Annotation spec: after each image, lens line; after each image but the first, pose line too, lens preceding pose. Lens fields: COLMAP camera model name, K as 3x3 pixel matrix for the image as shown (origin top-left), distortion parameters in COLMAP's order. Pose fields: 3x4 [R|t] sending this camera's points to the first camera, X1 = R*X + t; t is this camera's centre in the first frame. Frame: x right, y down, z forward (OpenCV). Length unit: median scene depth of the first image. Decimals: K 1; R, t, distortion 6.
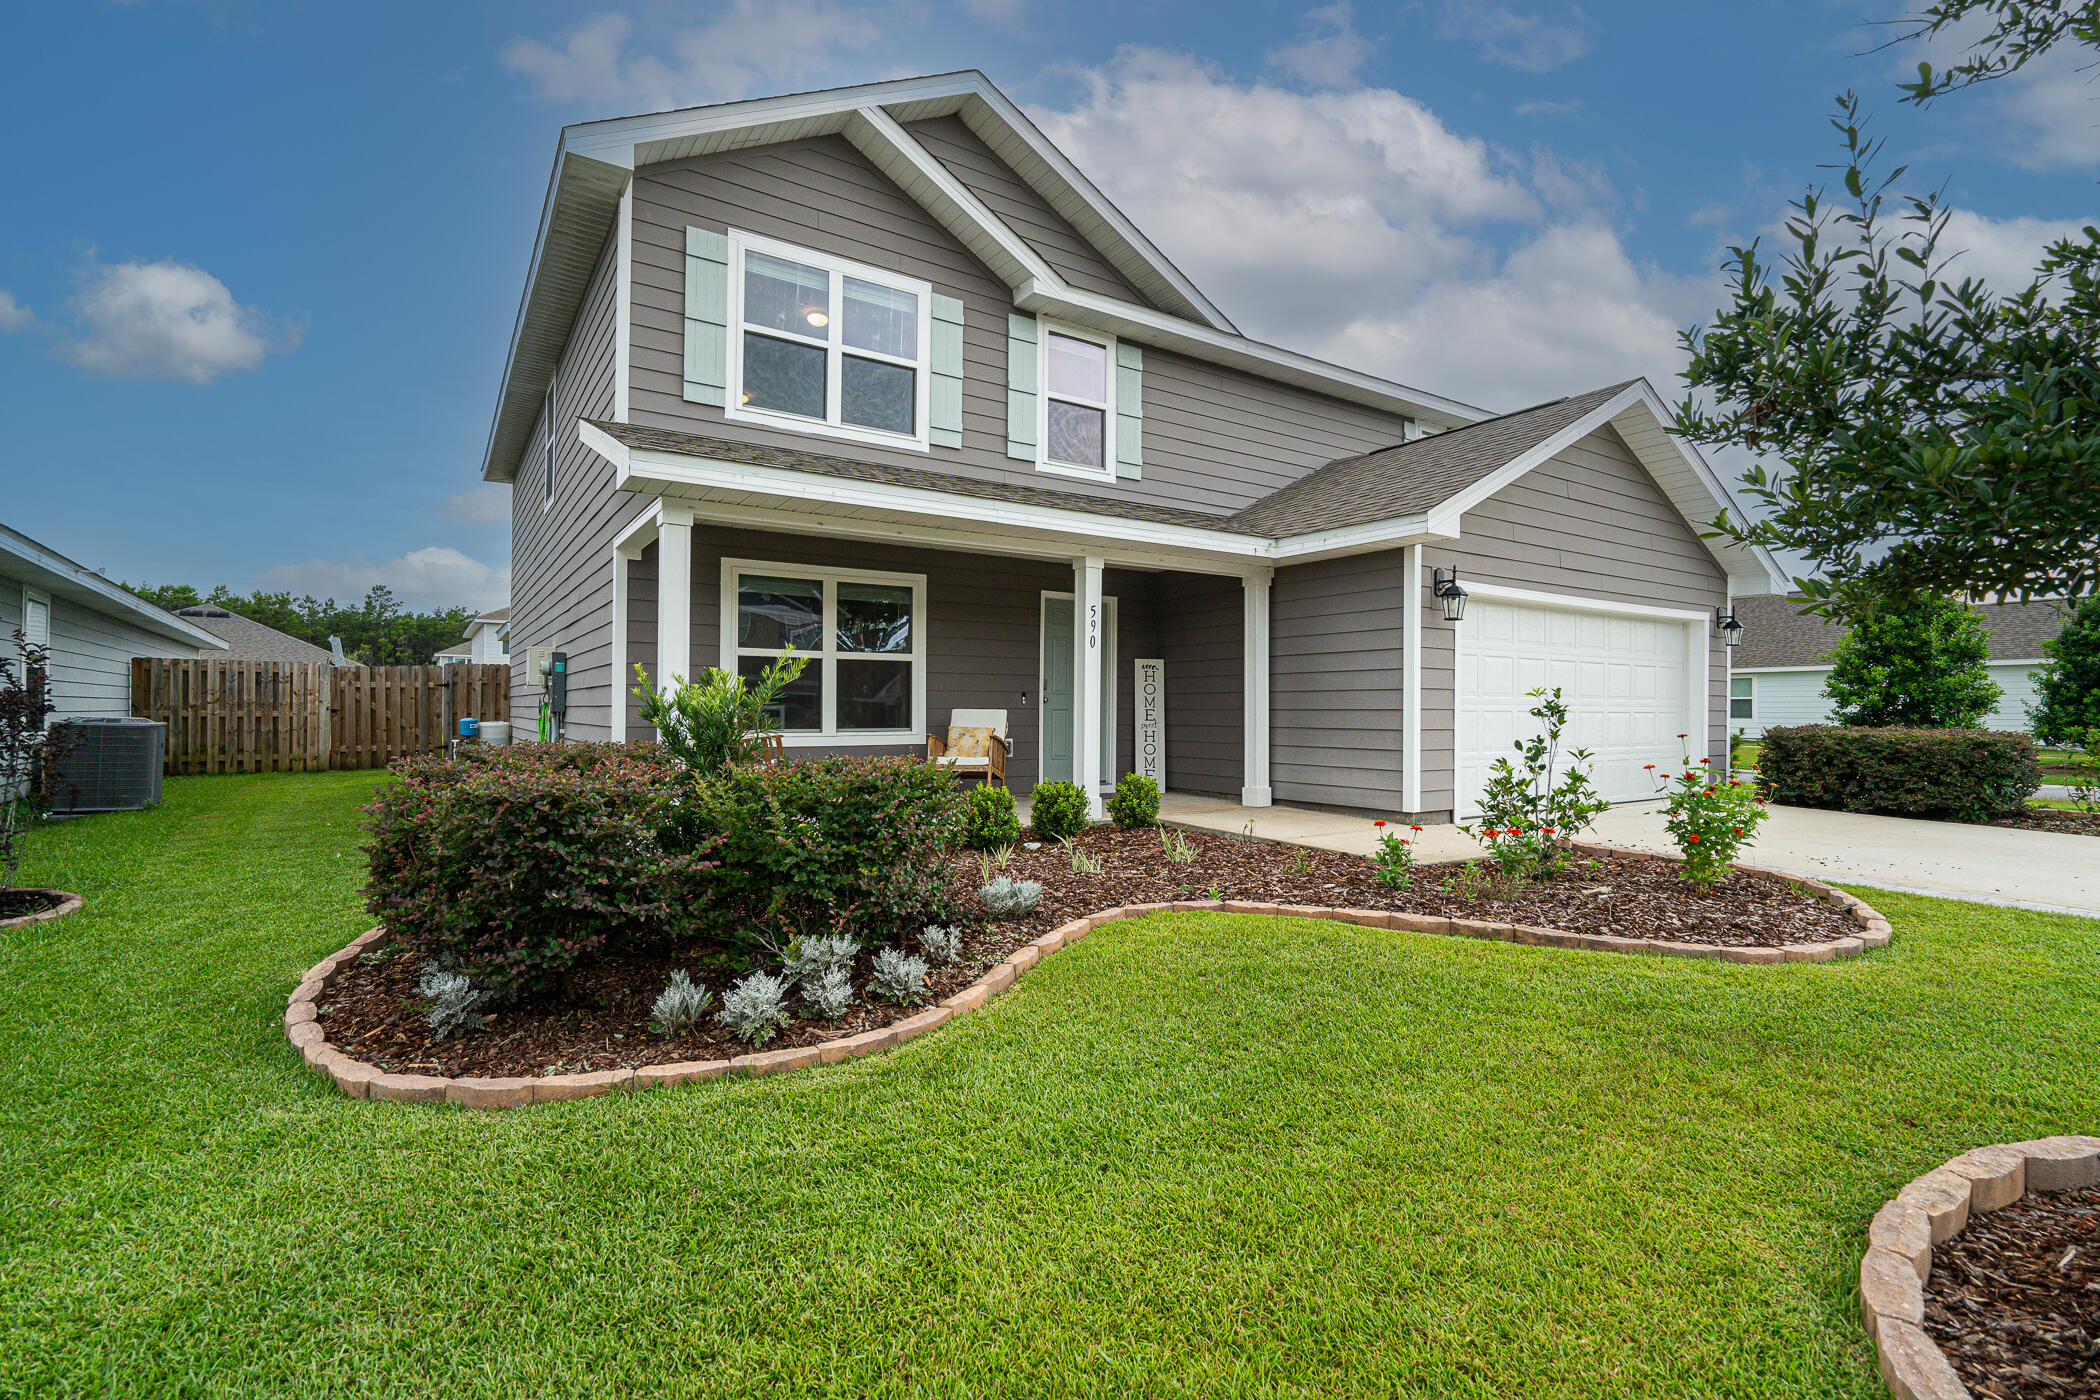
lens RADIAL K [[951.2, 0, 1051.9], [0, 951.2, 700.8], [0, 0, 1]] dist [-0.002986, -0.000115]
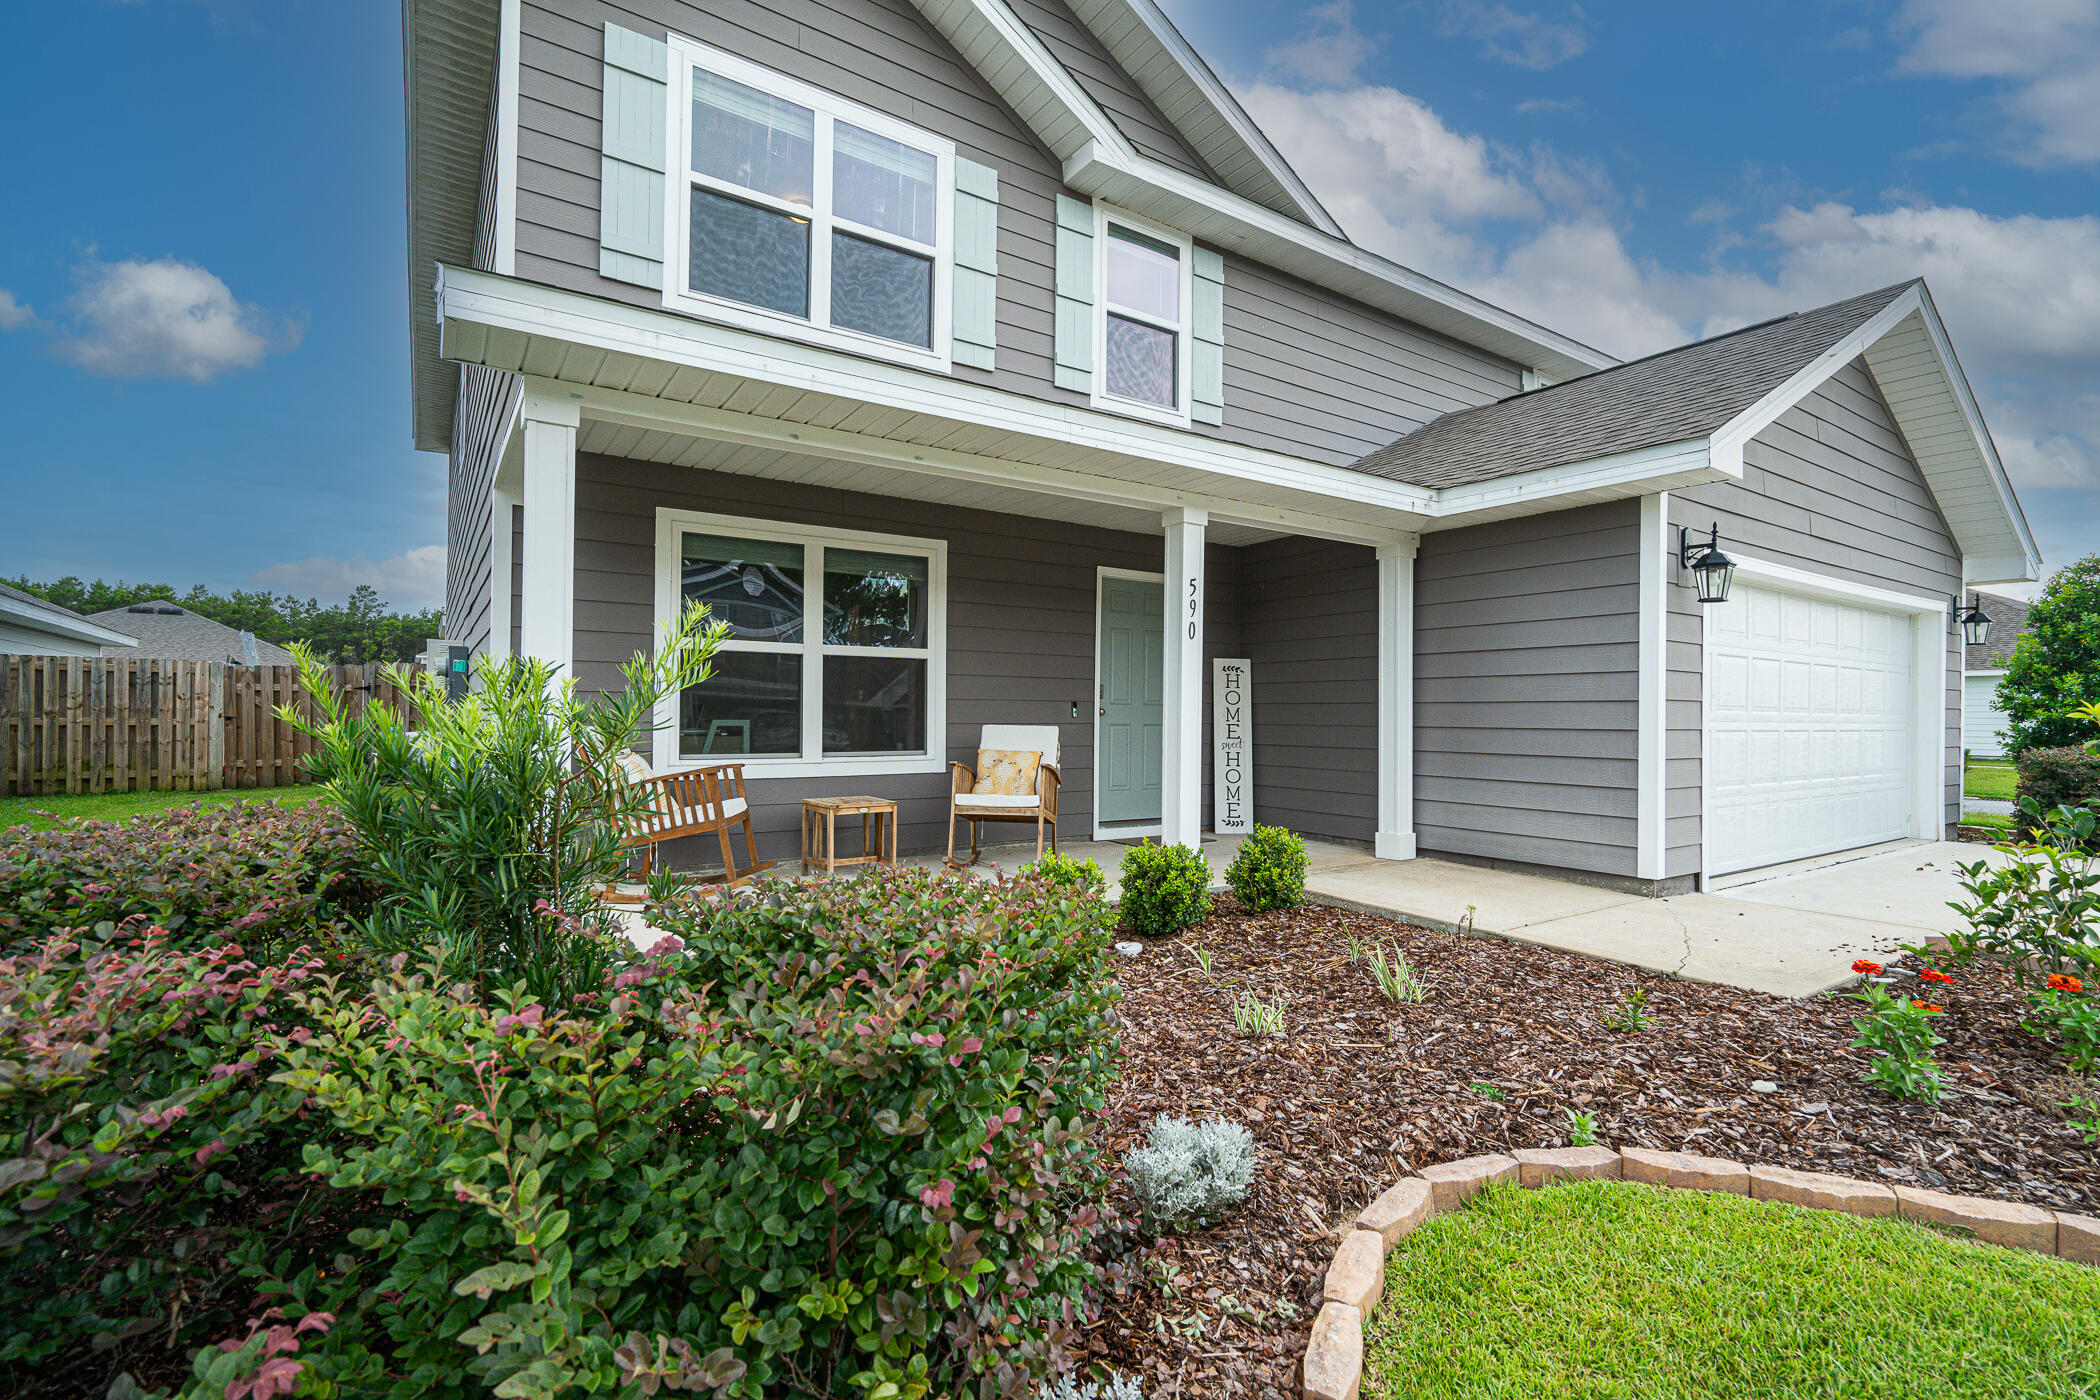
lens RADIAL K [[951.2, 0, 1051.0], [0, 951.2, 706.9], [0, 0, 1]] dist [-0.002986, -0.000115]
pose [[0.999978, 0.003781, 0.005421, -0.054913], [-0.003791, 0.999991, 0.001686, -0.006366], [-0.005415, -0.001706, 0.999984, 0.265668]]
